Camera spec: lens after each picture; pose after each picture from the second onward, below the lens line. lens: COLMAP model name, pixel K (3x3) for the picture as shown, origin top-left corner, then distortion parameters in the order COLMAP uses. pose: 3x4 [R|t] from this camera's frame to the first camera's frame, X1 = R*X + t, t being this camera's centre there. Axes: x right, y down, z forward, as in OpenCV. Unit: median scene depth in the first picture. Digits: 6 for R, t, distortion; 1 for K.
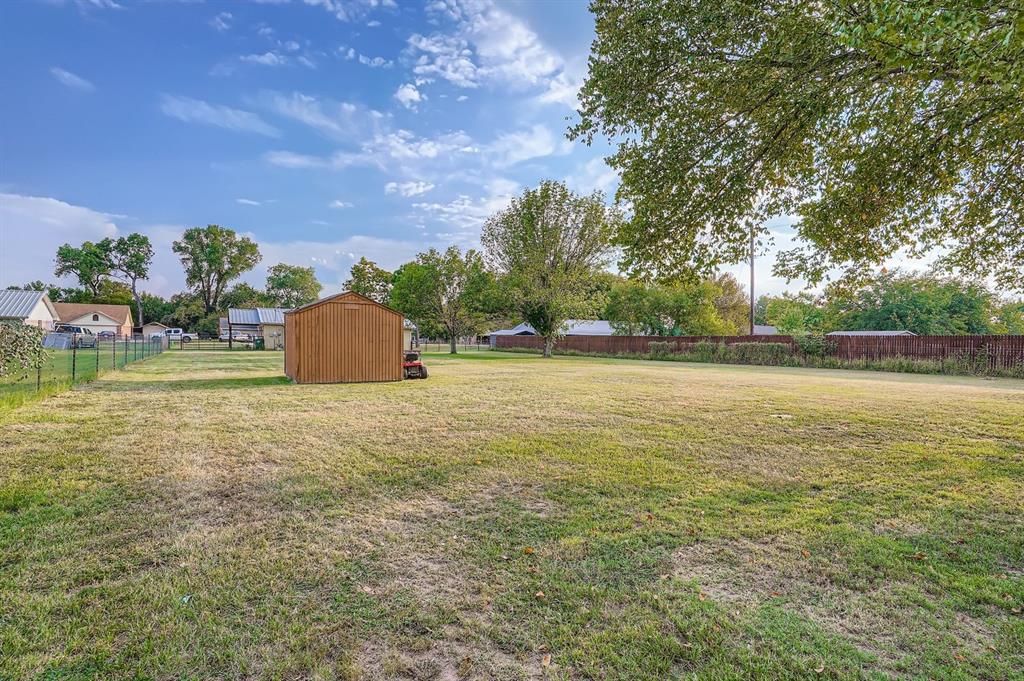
lens RADIAL K [[525.7, 0, 512.0], [0, 525.7, 340.5], [0, 0, 1]] dist [-0.002038, -0.000091]
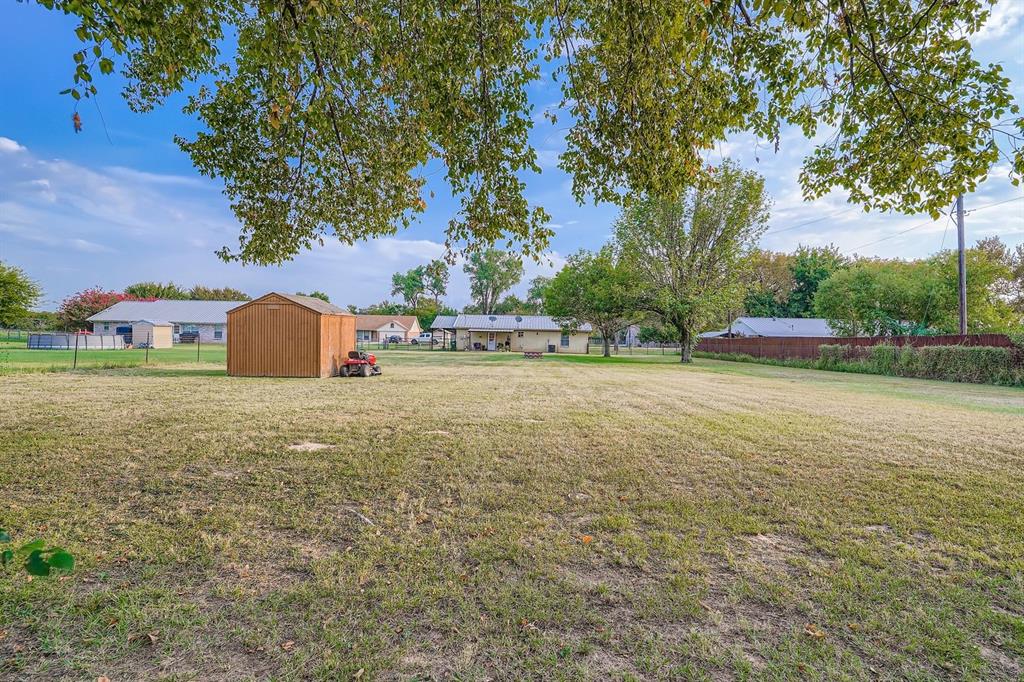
lens RADIAL K [[501.4, 0, 512.0], [0, 501.4, 341.0], [0, 0, 1]] dist [-0.006273, 0.000093]
pose [[0.846181, 0.000962, -0.532895, 0.094696], [-0.005107, 0.999967, -0.006306, 0.001326], [0.532871, 0.008057, 0.846158, 0.057391]]
